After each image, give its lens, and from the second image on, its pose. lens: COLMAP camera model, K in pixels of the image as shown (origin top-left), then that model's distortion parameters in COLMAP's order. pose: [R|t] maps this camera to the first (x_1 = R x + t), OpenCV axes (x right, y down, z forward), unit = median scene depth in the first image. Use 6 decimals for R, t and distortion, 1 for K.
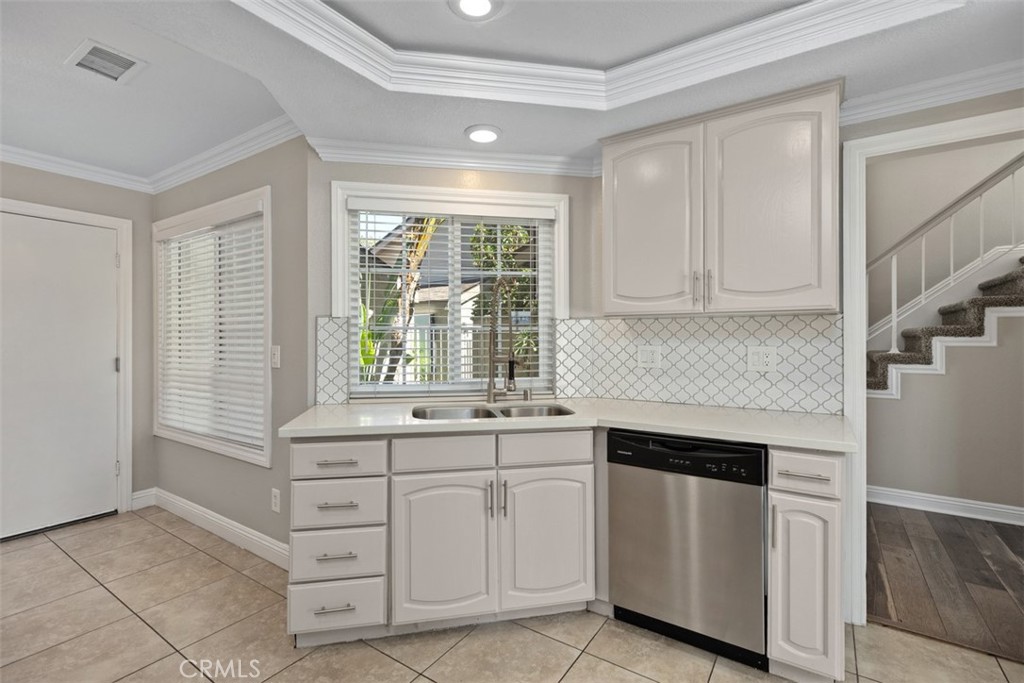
lens RADIAL K [[461.9, 0, 506.1], [0, 461.9, 339.7], [0, 0, 1]] dist [0.008424, 0.000017]
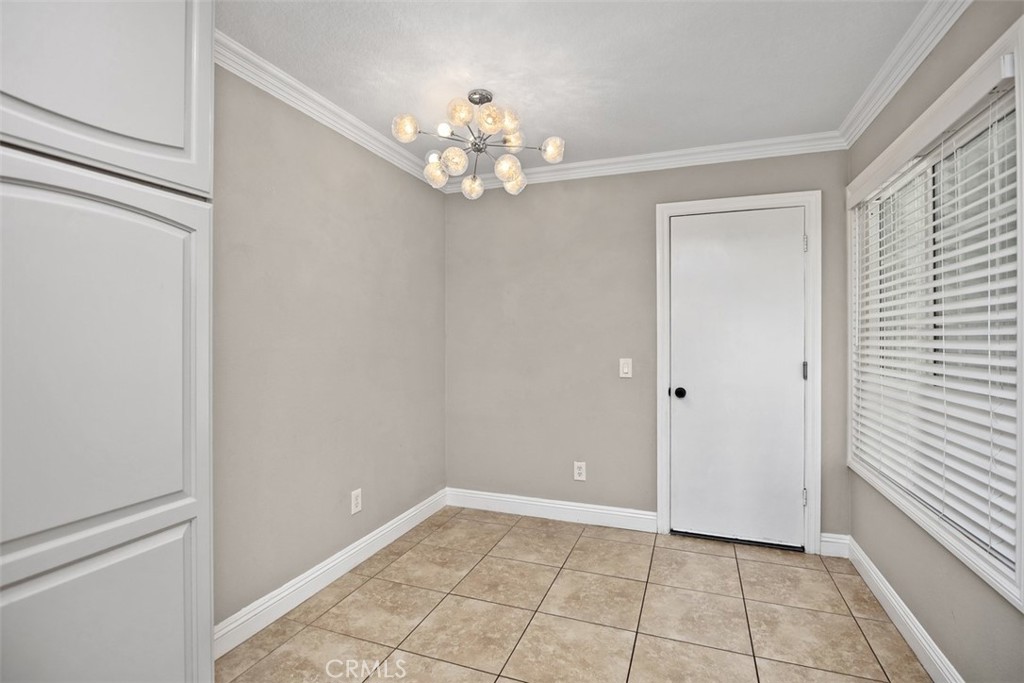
lens RADIAL K [[484.5, 0, 509.6], [0, 484.5, 337.0], [0, 0, 1]] dist [-0.017083, -0.000547]
pose [[0.232786, 0.001374, -0.972527, -0.147343], [-0.003299, 0.999994, 0.000623, -0.004634], [0.972522, 0.003063, 0.232789, 0.326222]]
